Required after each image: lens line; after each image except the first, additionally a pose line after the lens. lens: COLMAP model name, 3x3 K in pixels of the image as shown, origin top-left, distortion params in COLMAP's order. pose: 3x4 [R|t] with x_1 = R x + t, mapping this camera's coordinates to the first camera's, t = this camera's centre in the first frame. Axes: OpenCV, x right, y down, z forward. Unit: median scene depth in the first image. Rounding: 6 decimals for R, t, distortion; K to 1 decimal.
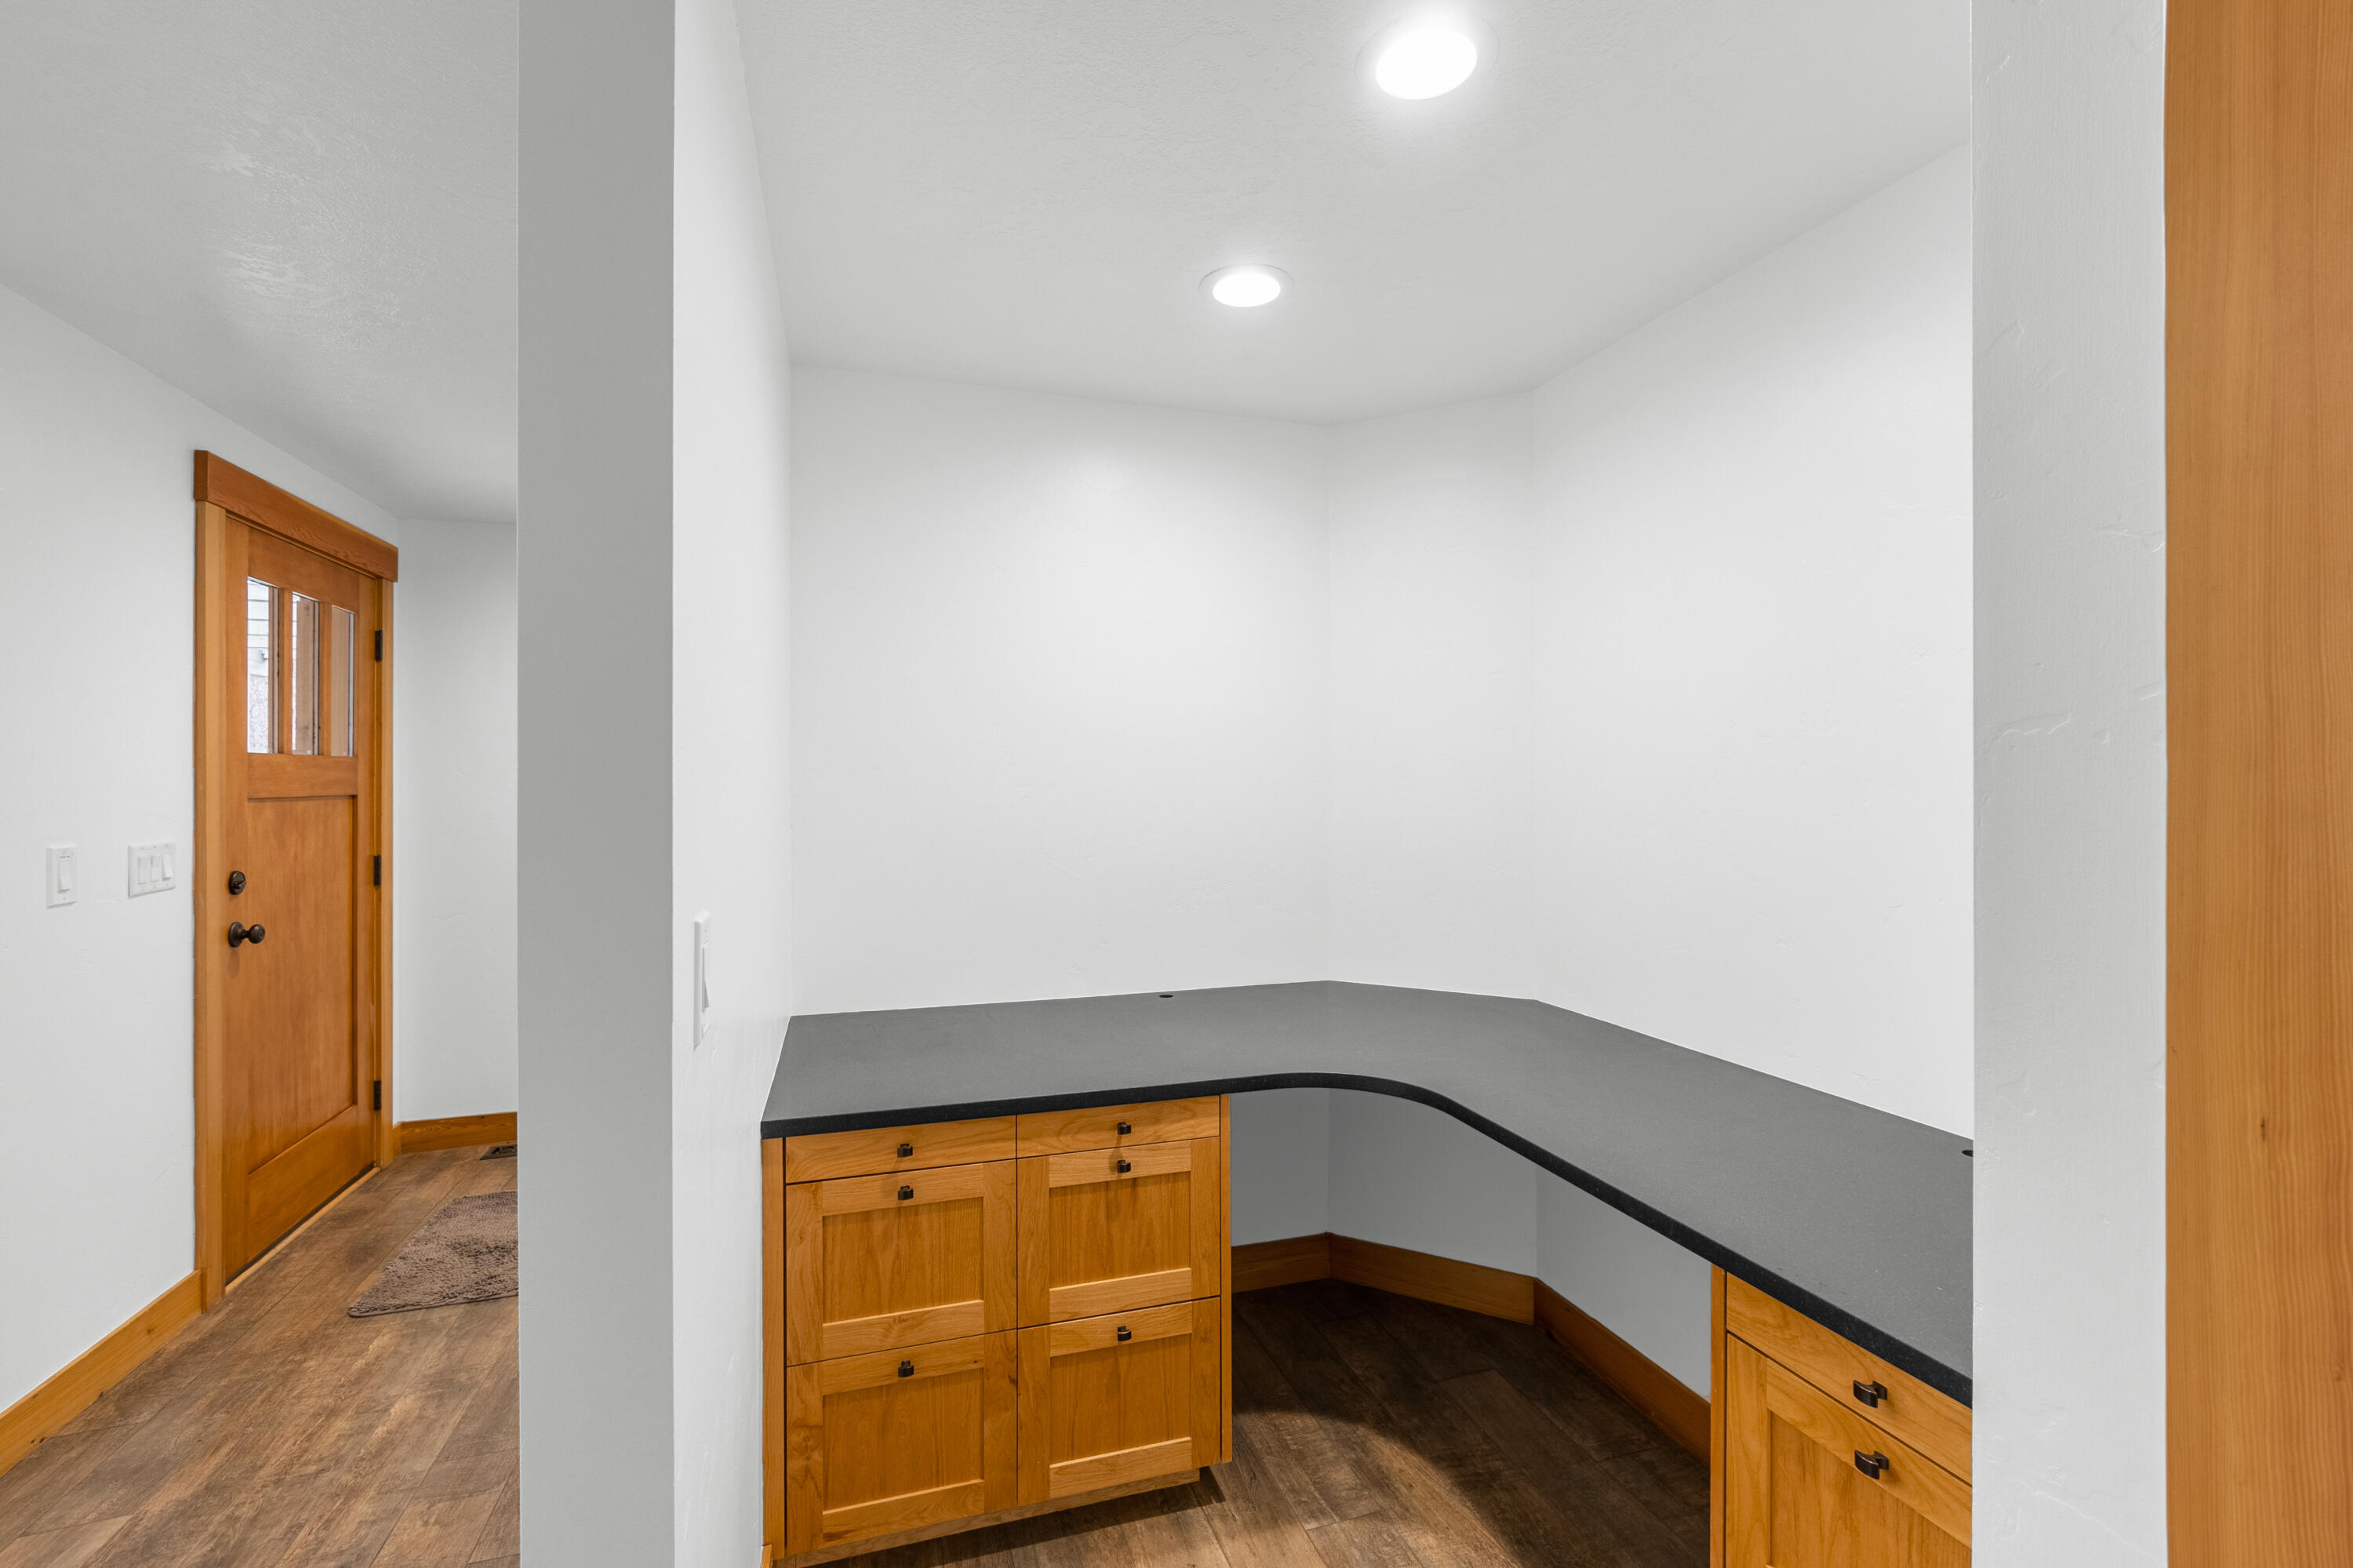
lens RADIAL K [[1012.2, 0, 1176.5], [0, 1012.2, 784.0], [0, 0, 1]] dist [0.010235, -0.000209]
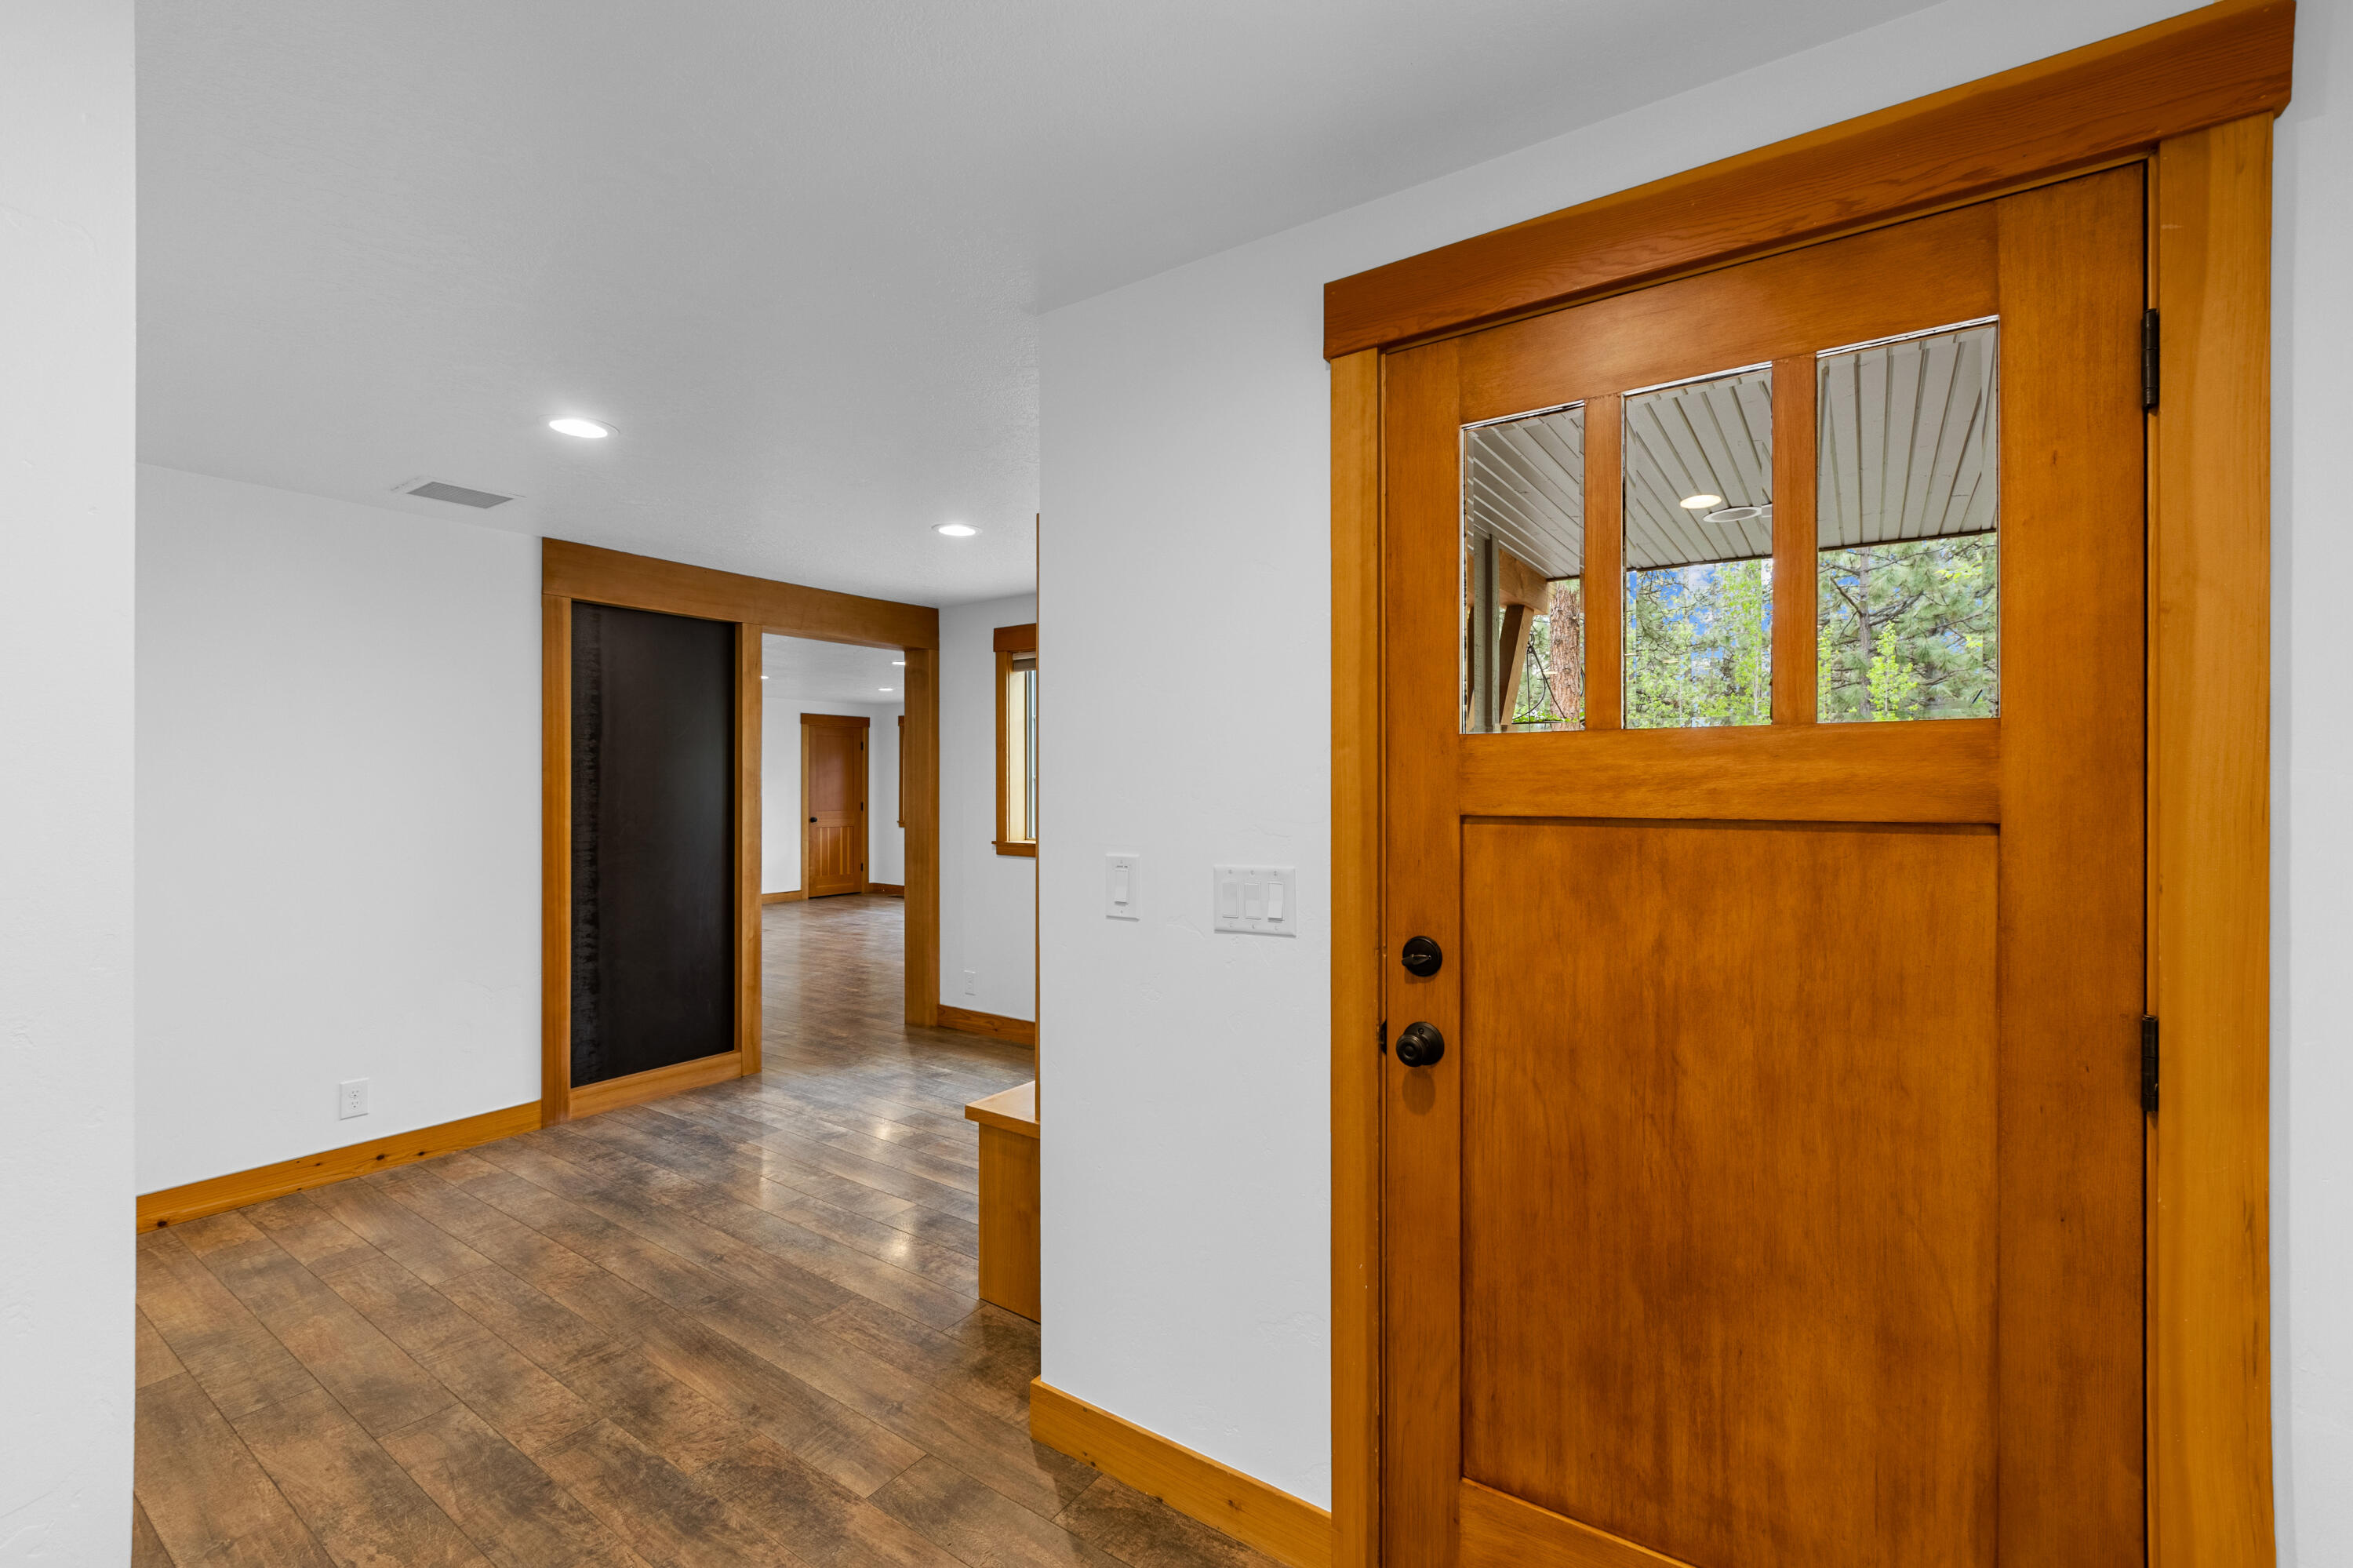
lens RADIAL K [[1000.2, 0, 1174.1], [0, 1000.2, 781.1], [0, 0, 1]] dist [-0.003298, -0.000058]
pose [[-0.790977, -0.000699, -0.611846, -0.402248], [-0.001892, 0.999997, 0.001303, -0.005252], [0.611843, 0.002188, -0.790976, 1.225387]]
